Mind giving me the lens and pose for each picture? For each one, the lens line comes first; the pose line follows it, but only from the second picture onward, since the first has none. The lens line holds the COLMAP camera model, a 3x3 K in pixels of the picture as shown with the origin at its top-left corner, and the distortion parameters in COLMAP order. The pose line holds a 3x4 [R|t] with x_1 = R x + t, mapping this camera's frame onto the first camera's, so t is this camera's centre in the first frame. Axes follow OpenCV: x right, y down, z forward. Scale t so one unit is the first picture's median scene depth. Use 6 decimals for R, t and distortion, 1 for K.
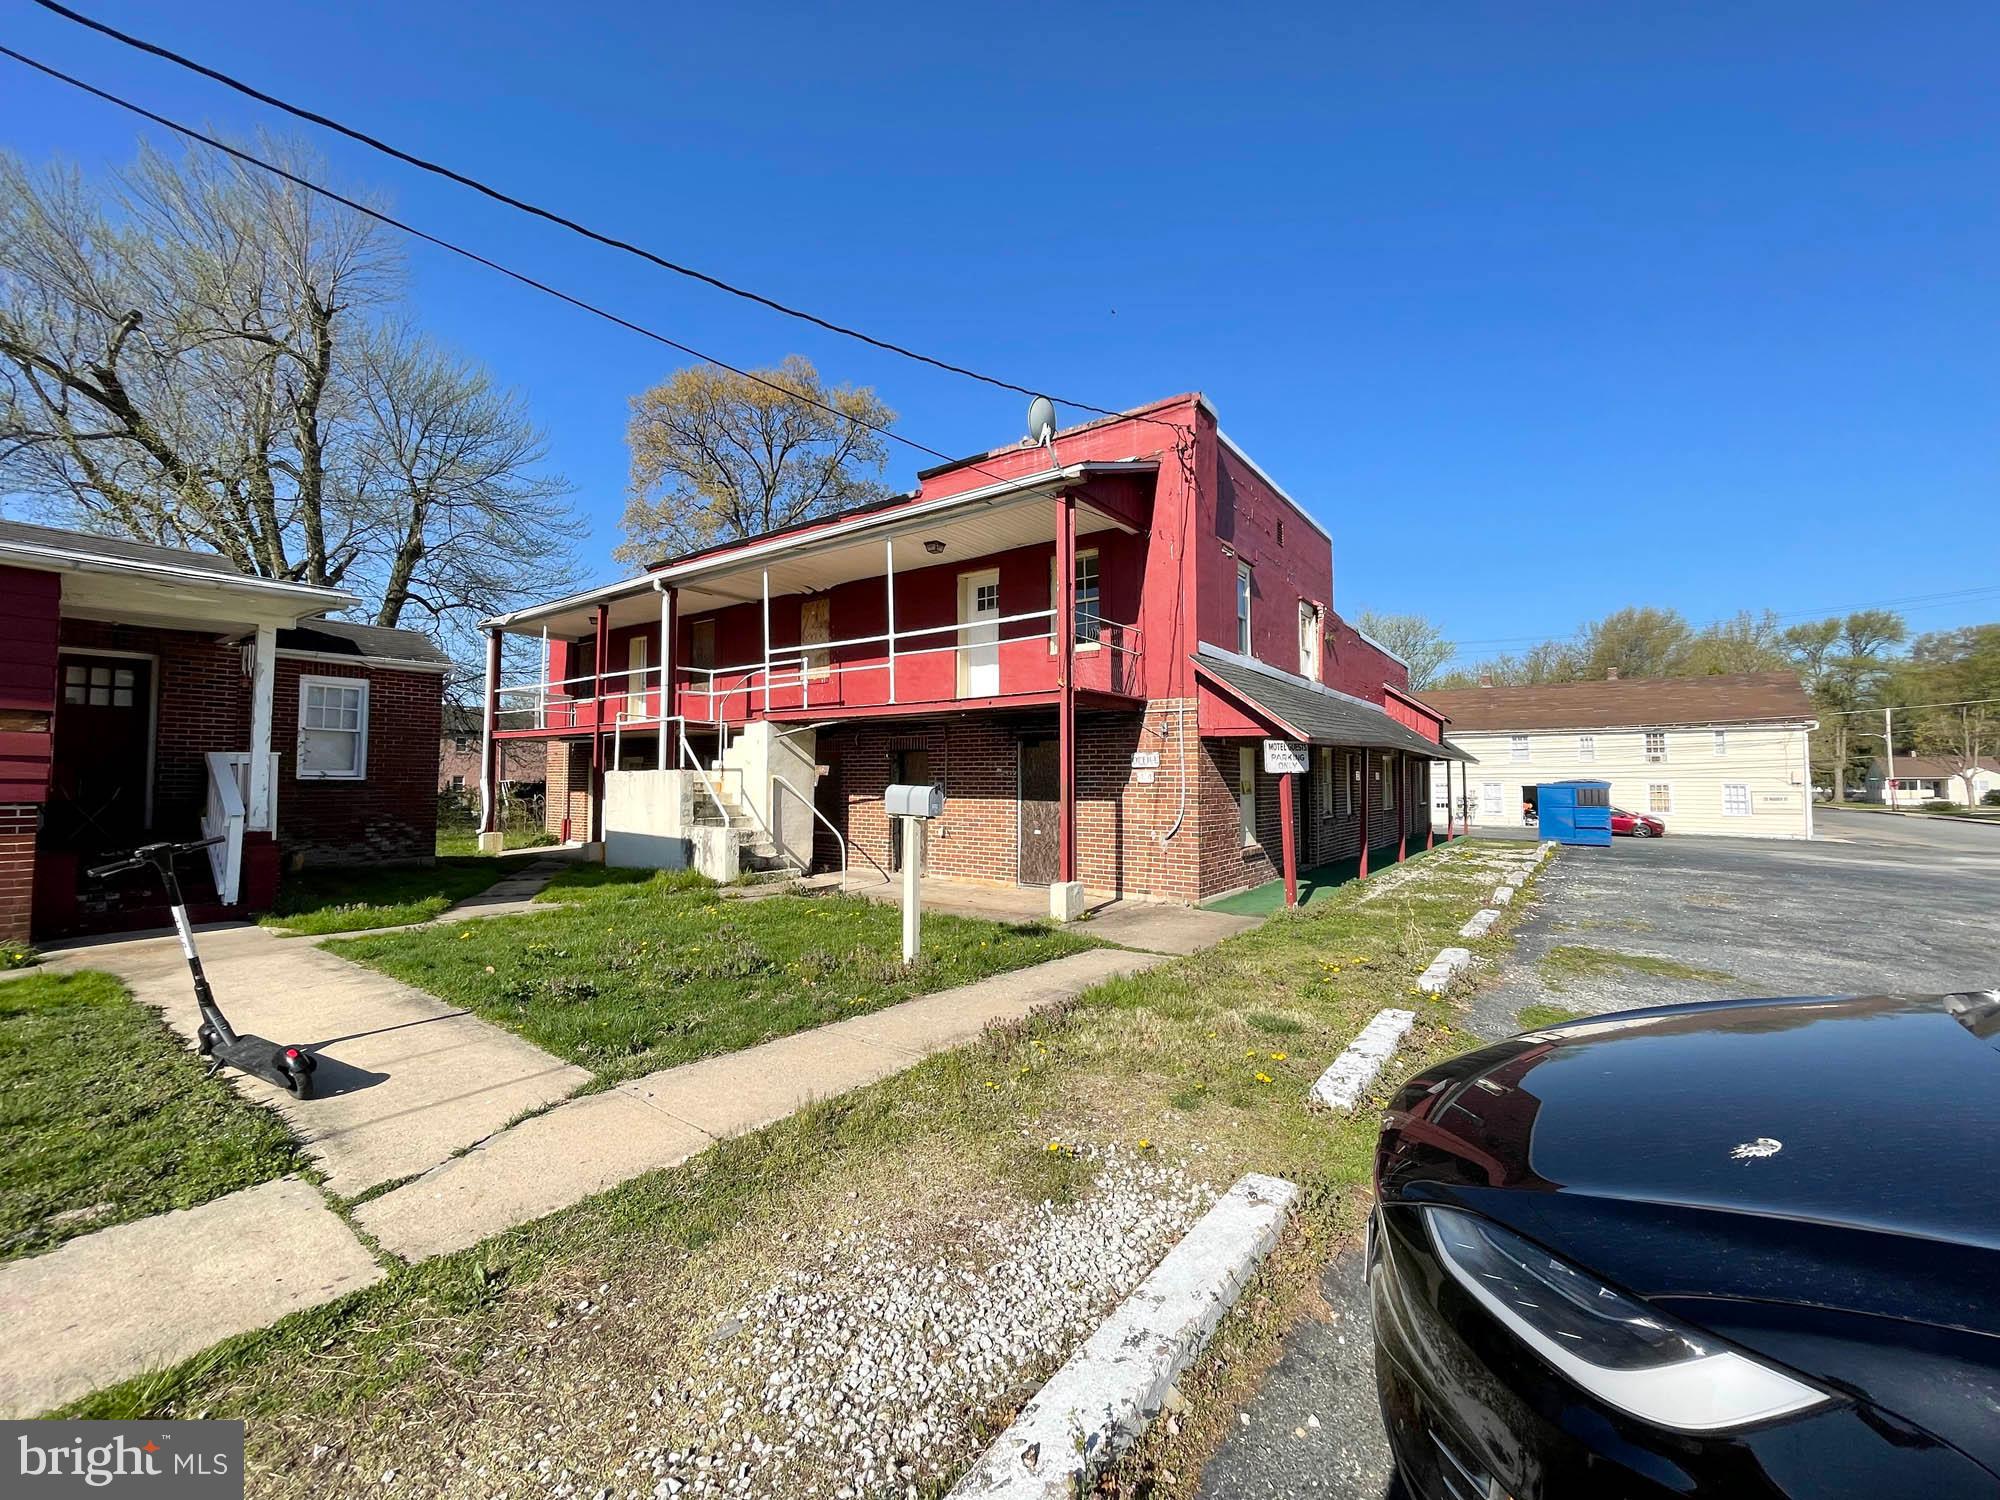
lens RADIAL K [[817.1, 0, 992.6], [0, 817.1, 741.6], [0, 0, 1]] dist [-0.000747, -0.000312]
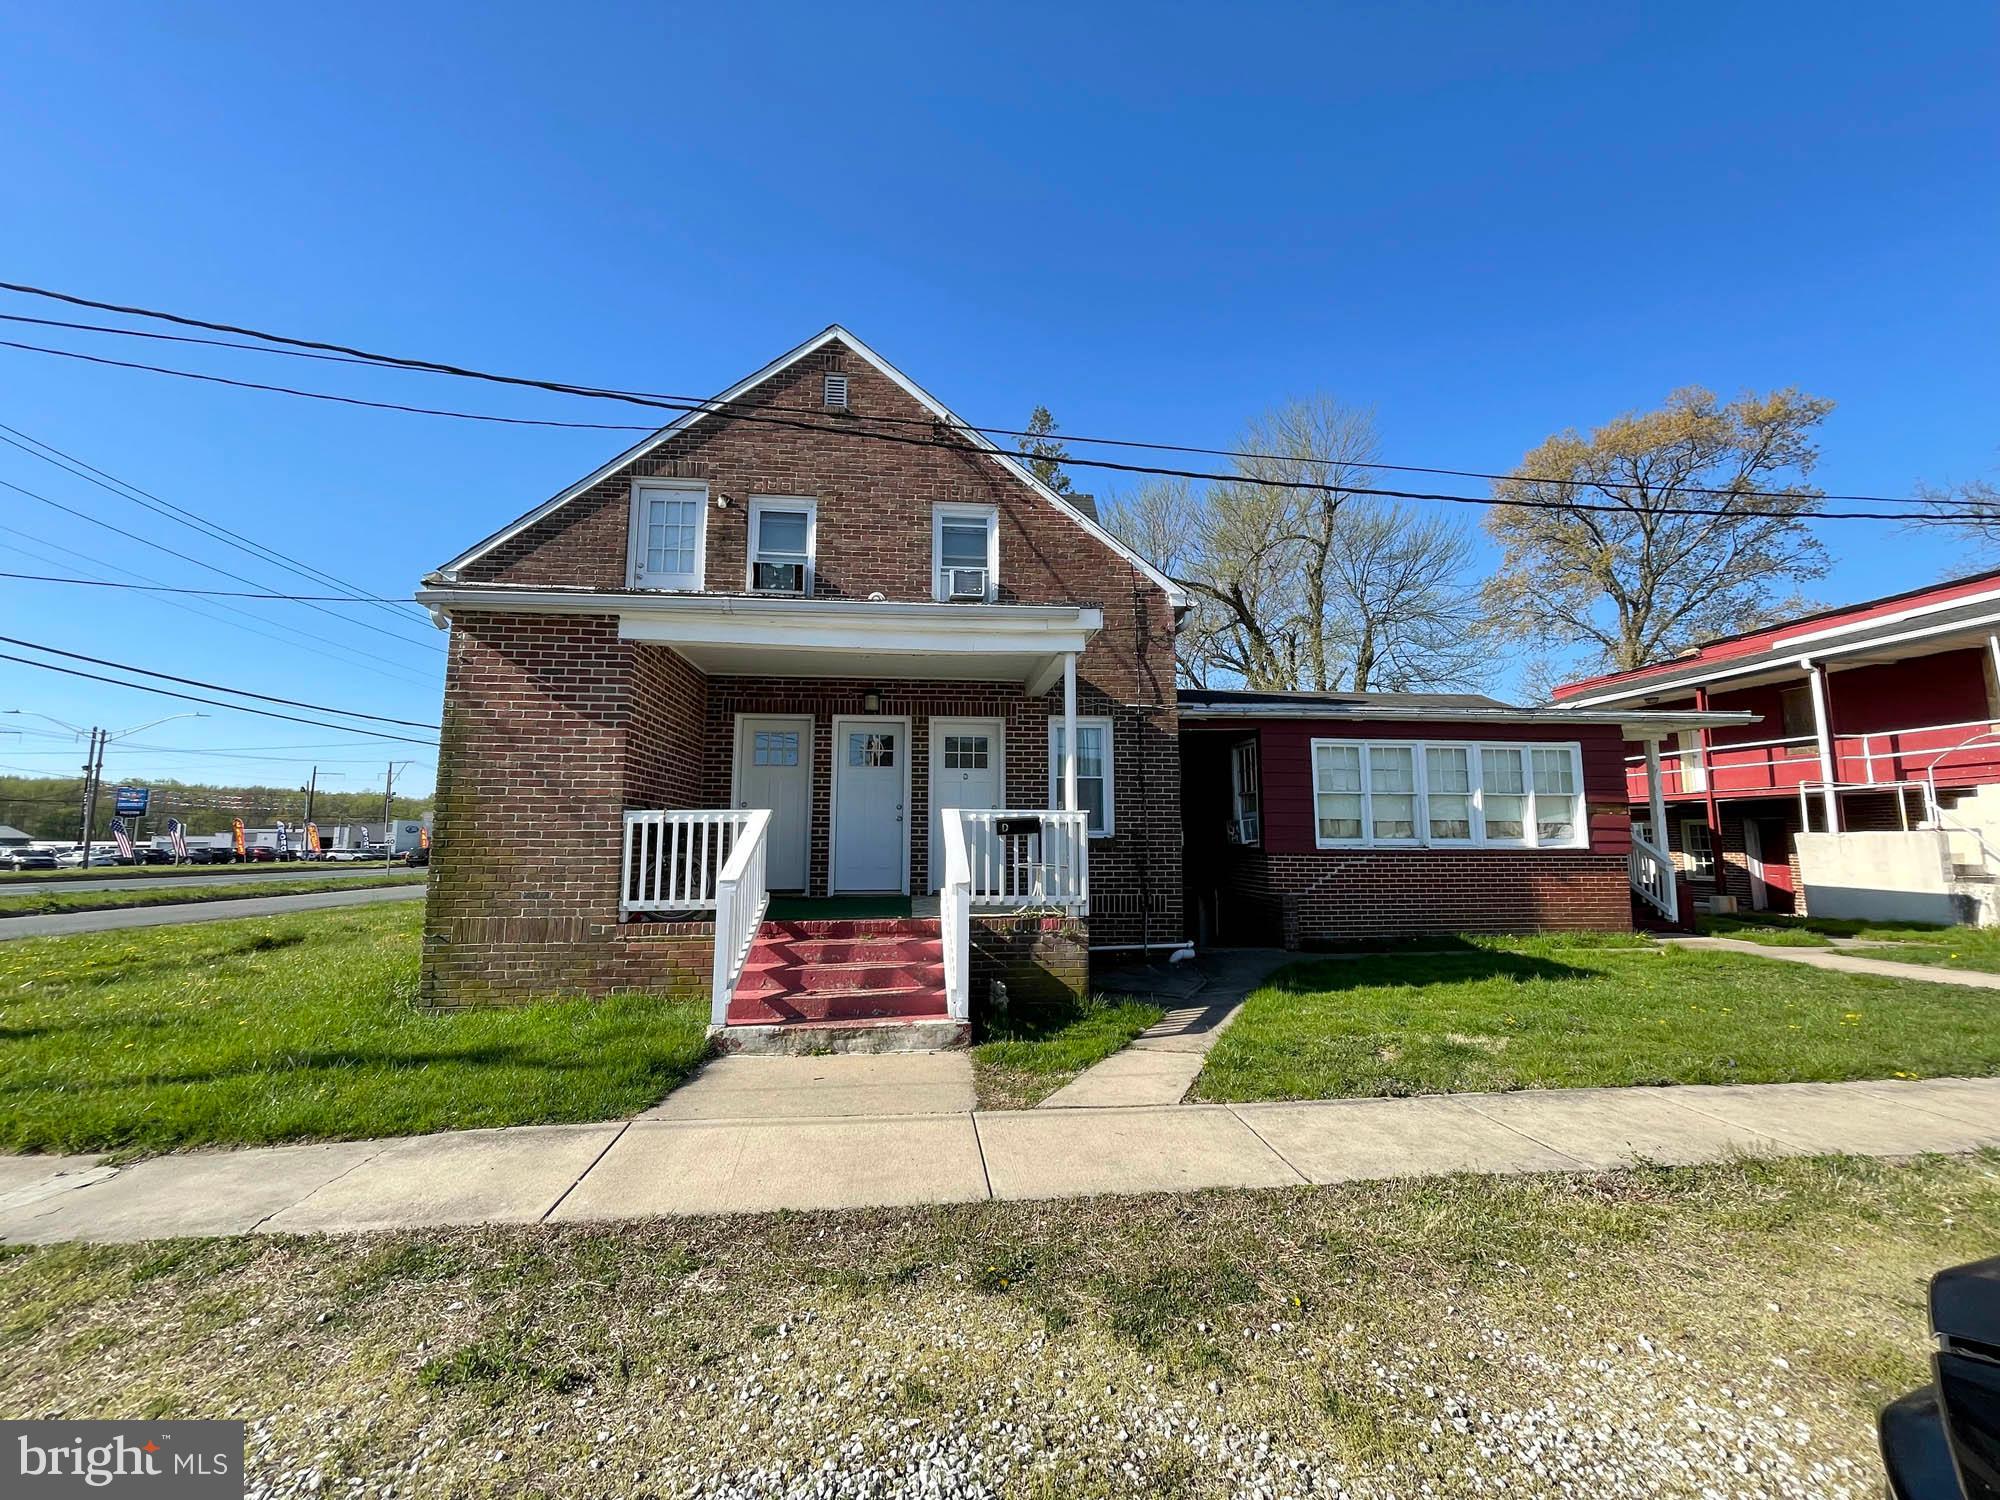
lens RADIAL K [[817.1, 0, 992.6], [0, 817.1, 741.6], [0, 0, 1]] dist [-0.000747, -0.000312]
pose [[0.676709, -0.091767, -0.730509, -0.329915], [0.036254, 0.995152, -0.091427, -0.023105], [0.735357, 0.035386, 0.676755, -0.516488]]
